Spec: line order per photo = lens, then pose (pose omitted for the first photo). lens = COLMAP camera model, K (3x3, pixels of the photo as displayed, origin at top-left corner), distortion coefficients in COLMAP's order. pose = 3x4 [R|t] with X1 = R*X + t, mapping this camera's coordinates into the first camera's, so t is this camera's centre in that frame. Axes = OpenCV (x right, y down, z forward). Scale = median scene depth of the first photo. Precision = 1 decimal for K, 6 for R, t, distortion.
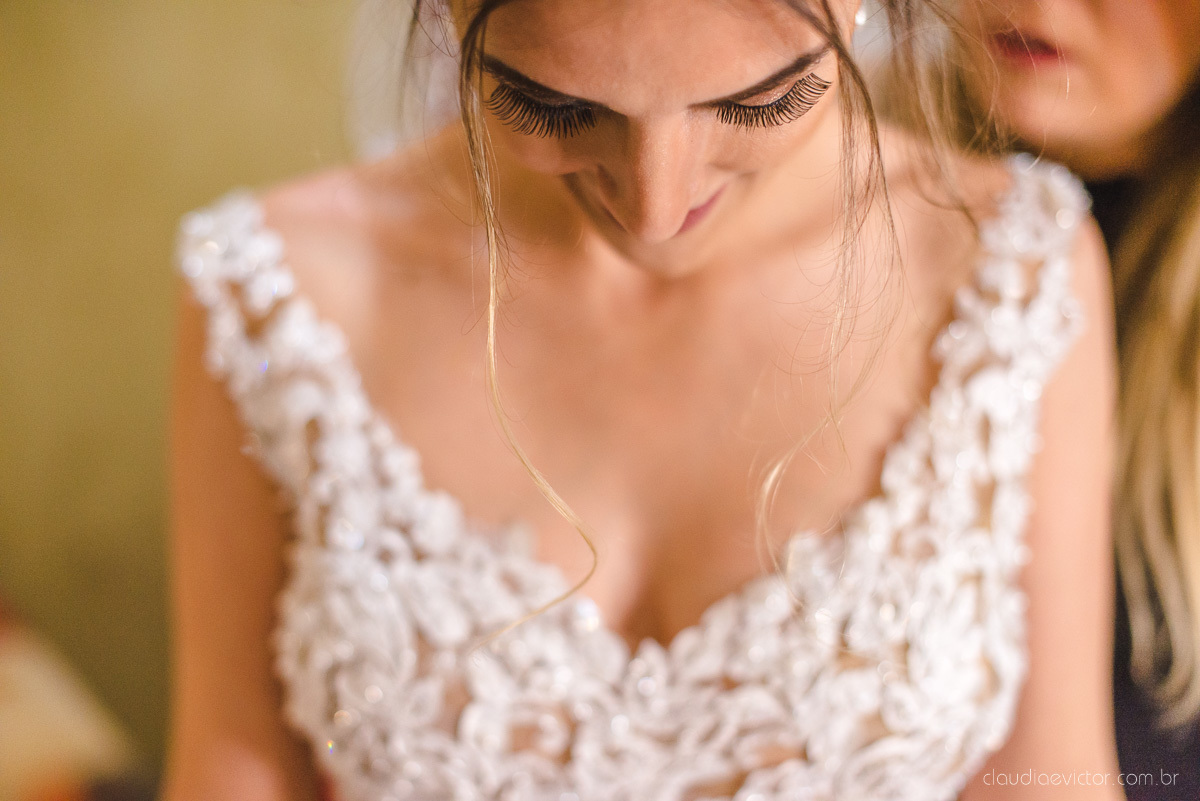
lens RADIAL K [[1821.6, 0, 595.6], [0, 1821.6, 401.1], [0, 0, 1]] dist [0.226860, 0.000000]
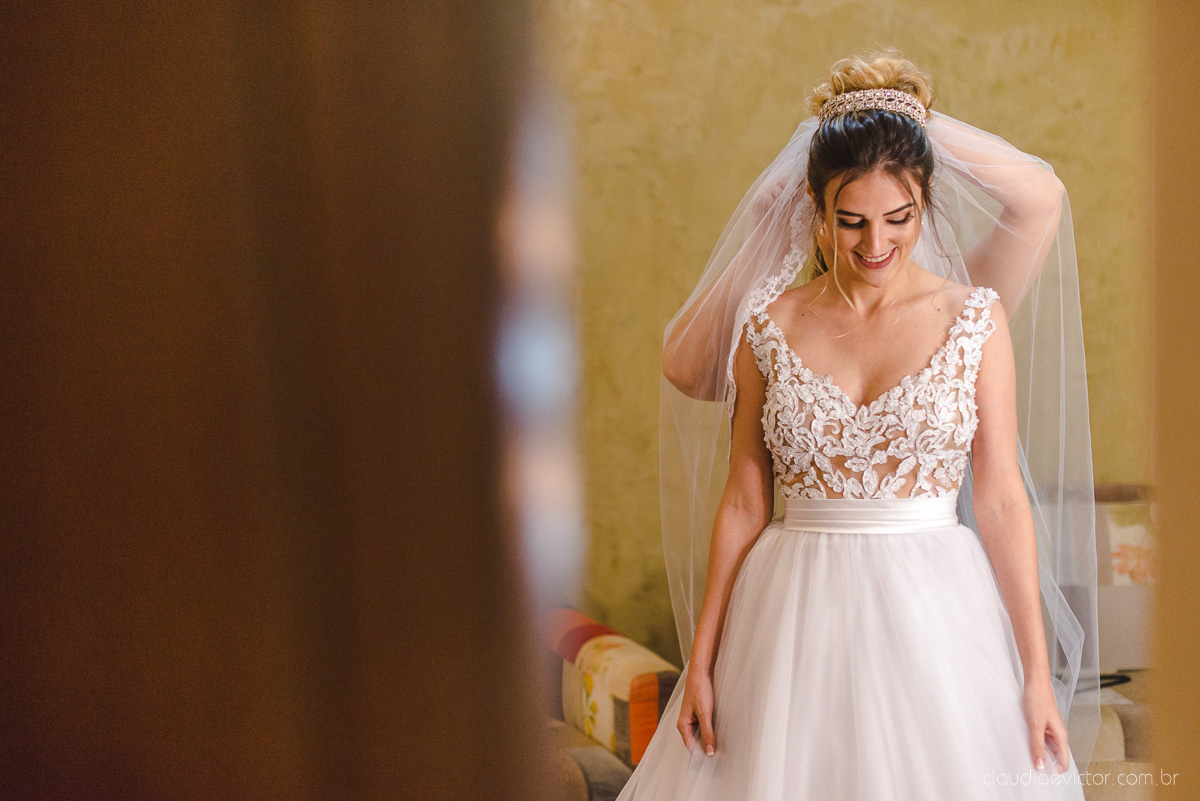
lens RADIAL K [[1821.6, 0, 601.1], [0, 1821.6, 398.2], [0, 0, 1]] dist [0.226860, 0.000000]
pose [[0.972712, 0.009957, -0.231803, 0.366665], [-0.063792, 0.972051, -0.225936, 0.977033], [0.223075, 0.234558, 0.946161, -2.579570]]
